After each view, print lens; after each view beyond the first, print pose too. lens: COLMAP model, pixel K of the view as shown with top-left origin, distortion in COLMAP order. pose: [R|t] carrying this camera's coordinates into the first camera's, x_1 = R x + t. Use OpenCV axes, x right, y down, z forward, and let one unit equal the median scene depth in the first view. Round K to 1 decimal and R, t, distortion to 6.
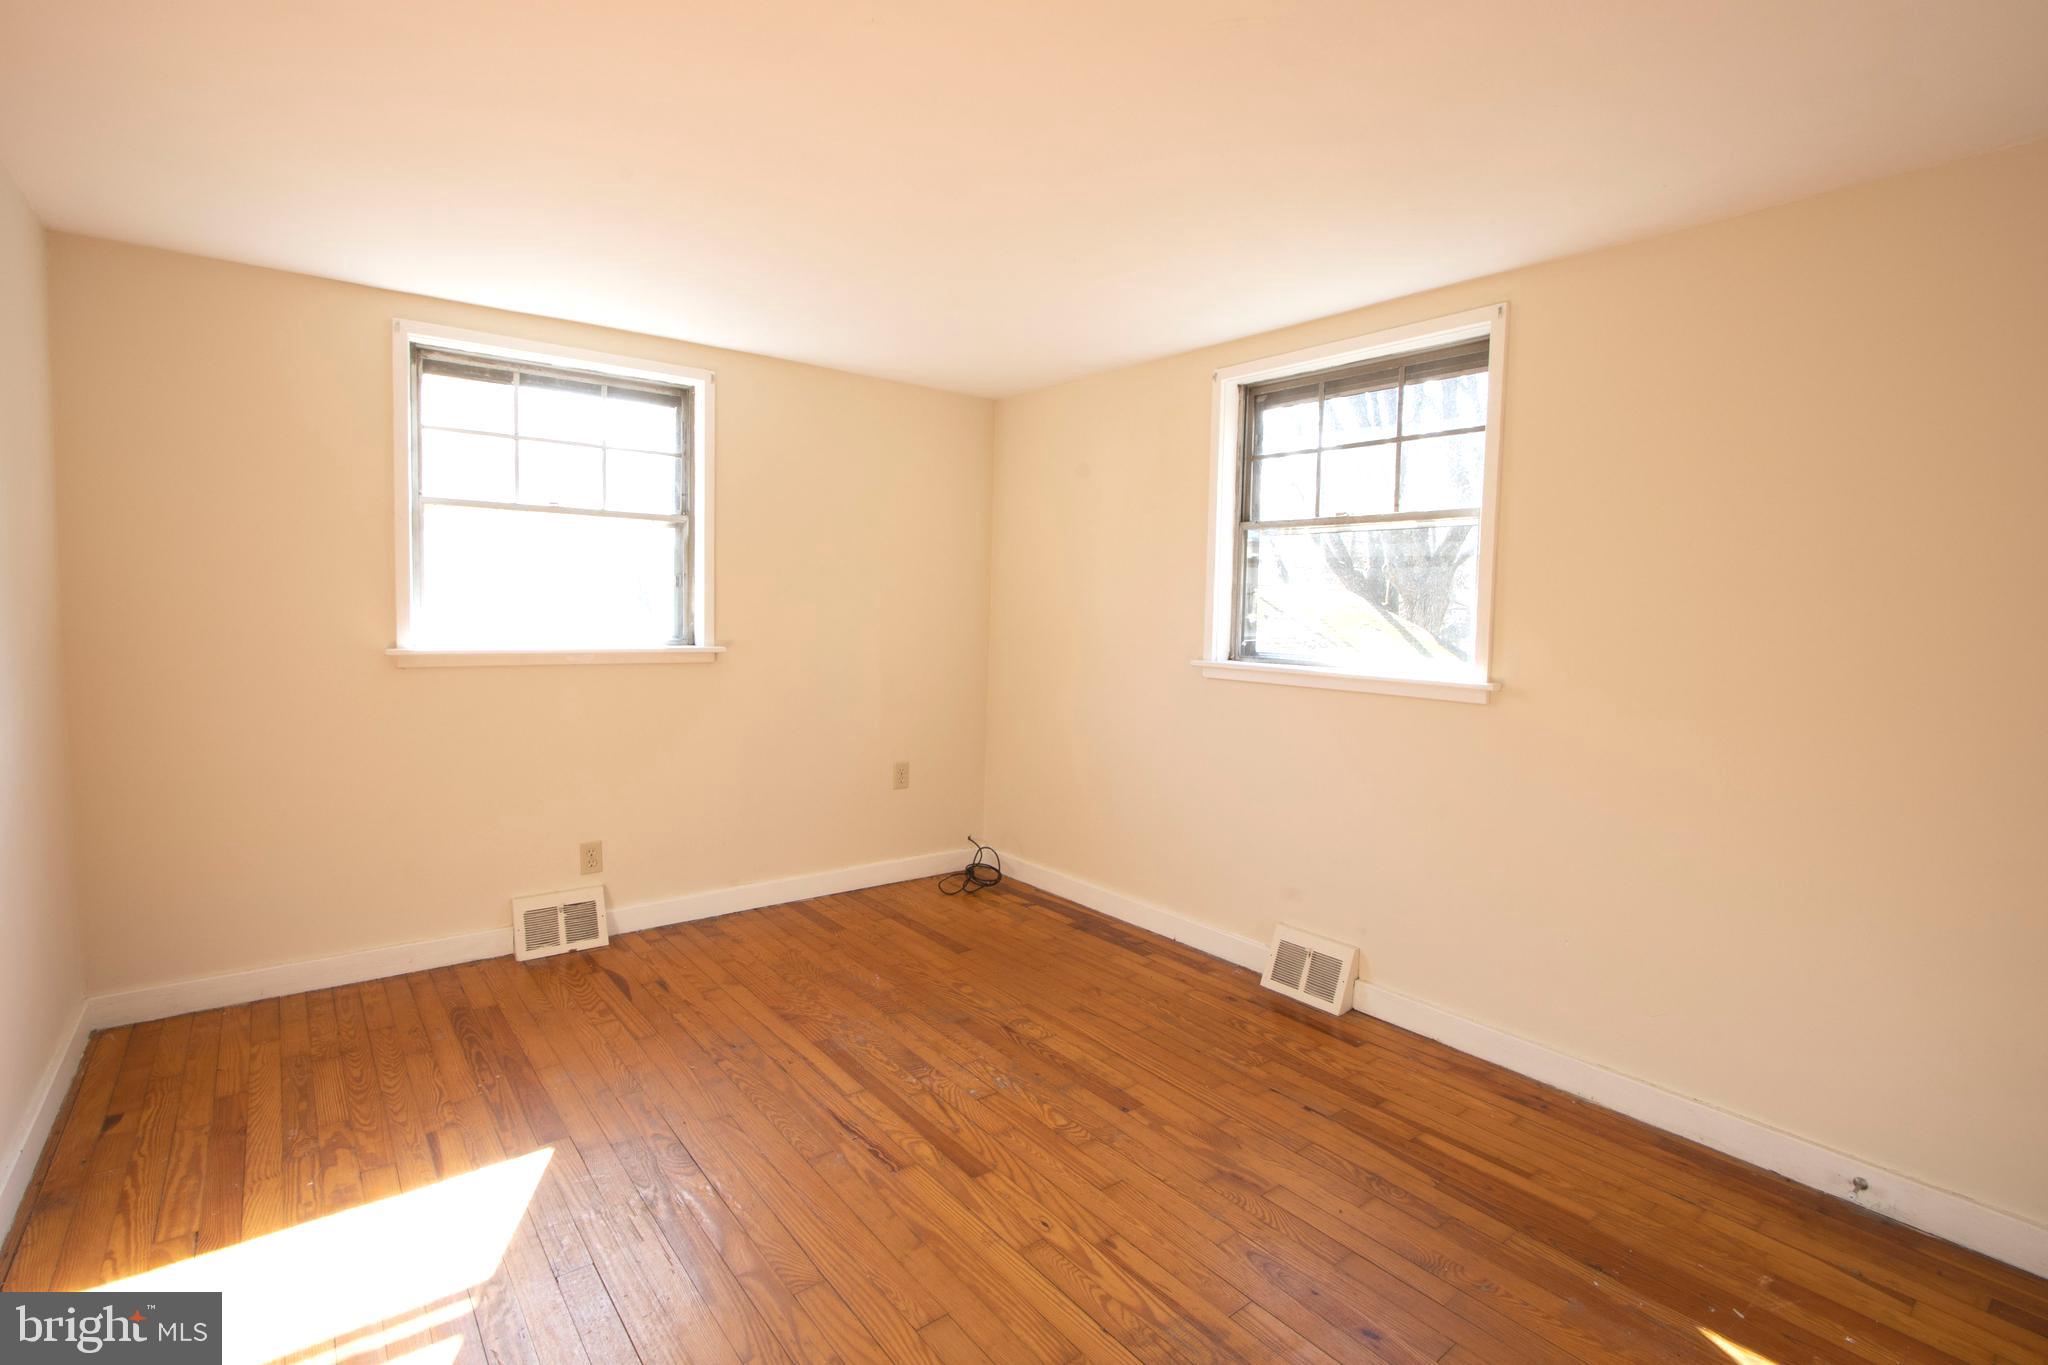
lens RADIAL K [[951.1, 0, 1019.1], [0, 951.1, 665.7], [0, 0, 1]] dist [-0.023972, 0.008459]
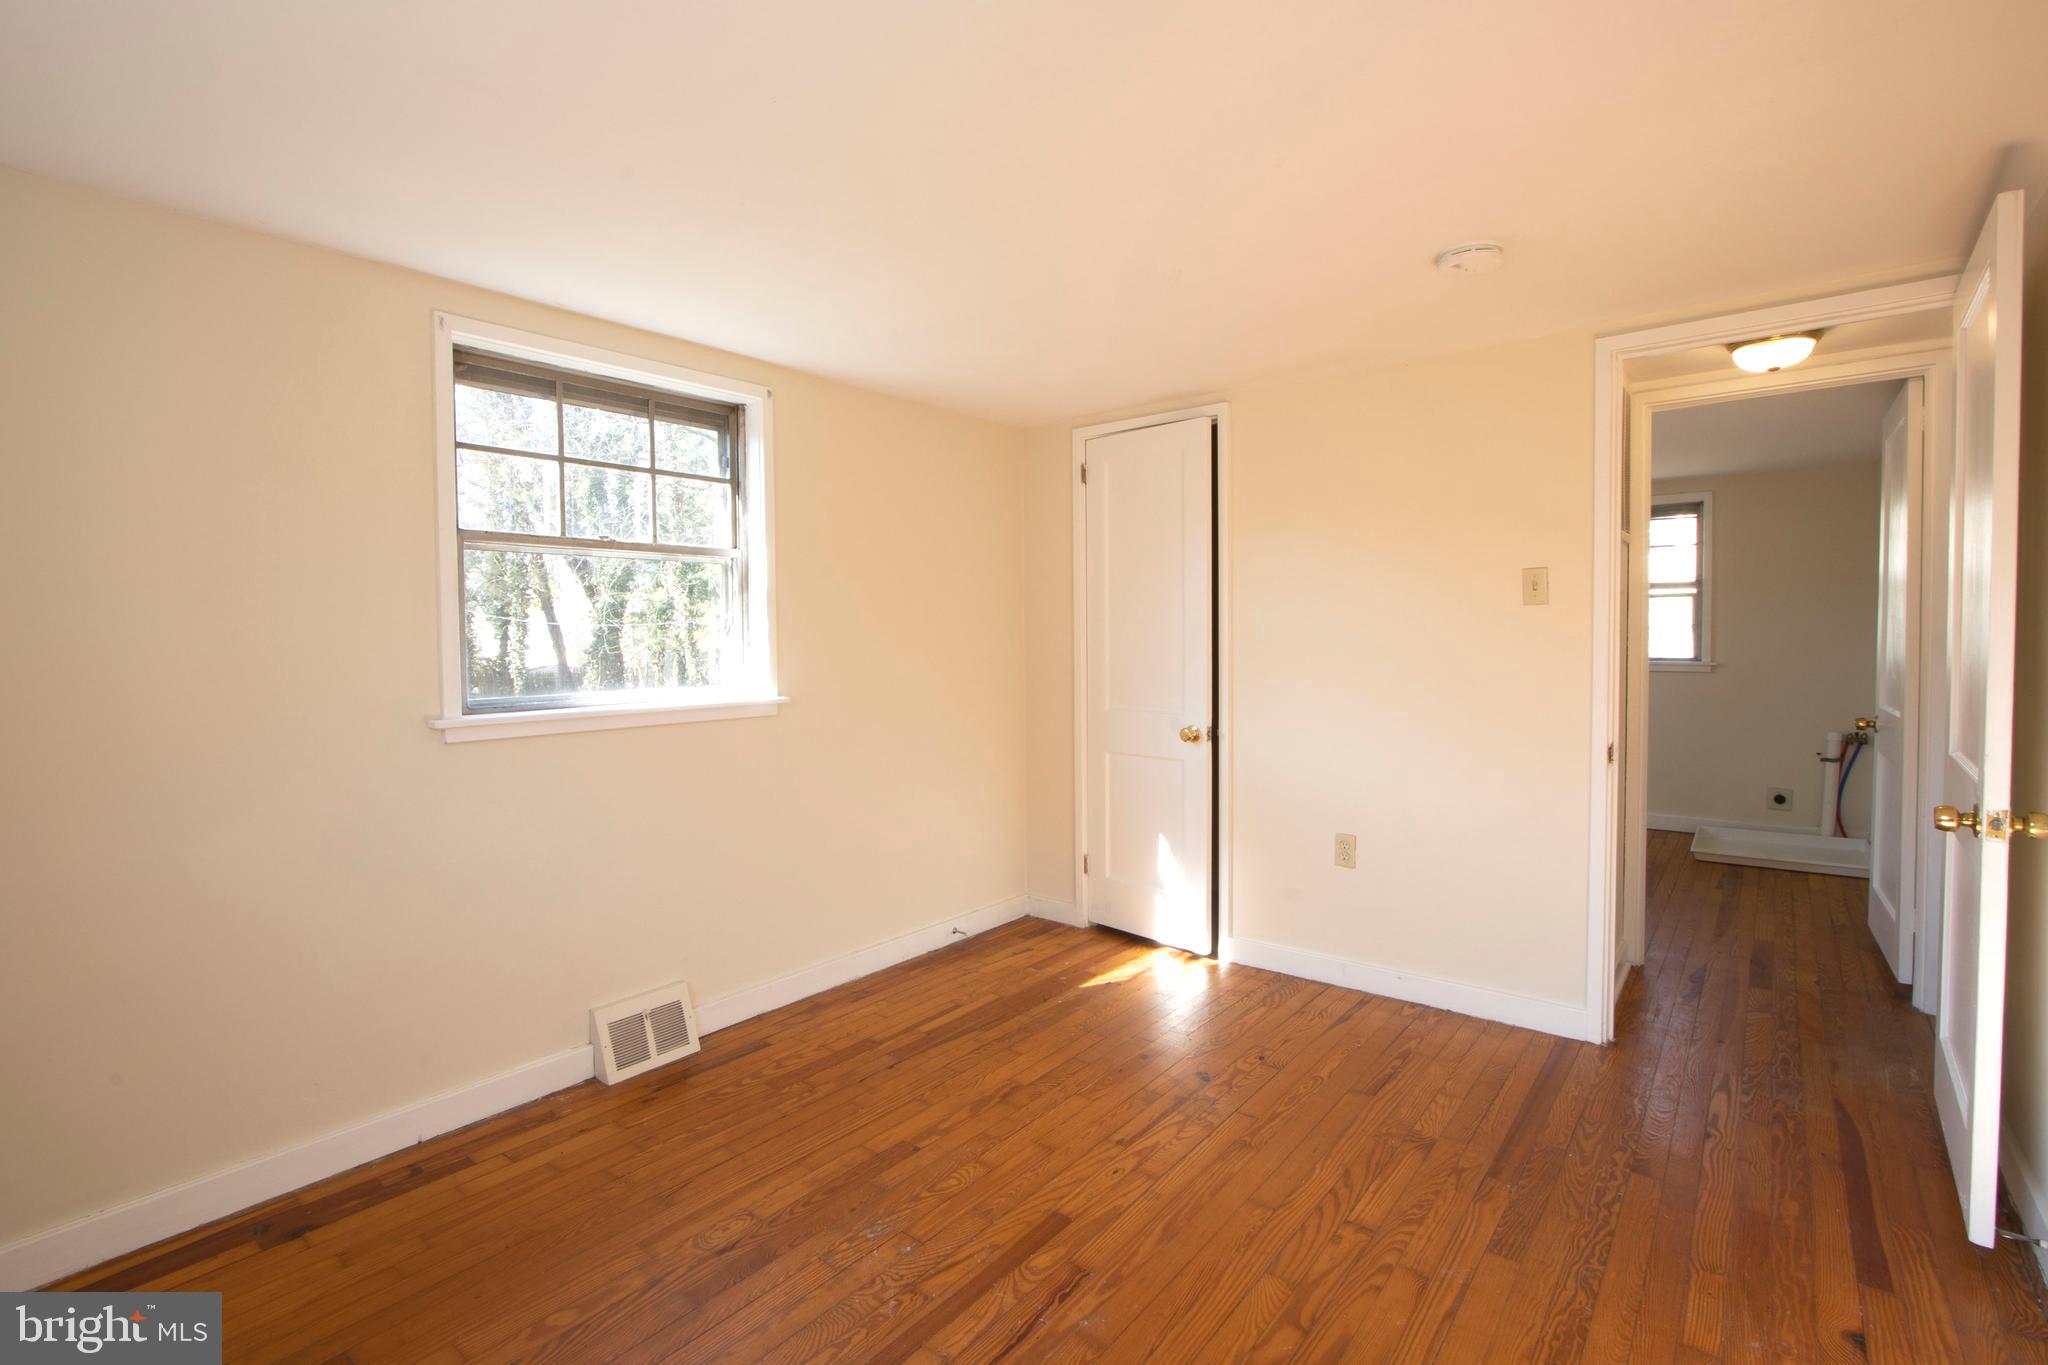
lens RADIAL K [[951.1, 0, 1019.1], [0, 951.1, 665.7], [0, 0, 1]] dist [-0.023972, 0.008459]
pose [[-0.231449, -0.050210, 0.971550, -0.825058], [0.066067, 0.995550, 0.067190, -0.091032], [-0.970601, 0.079739, -0.227102, 1.050299]]
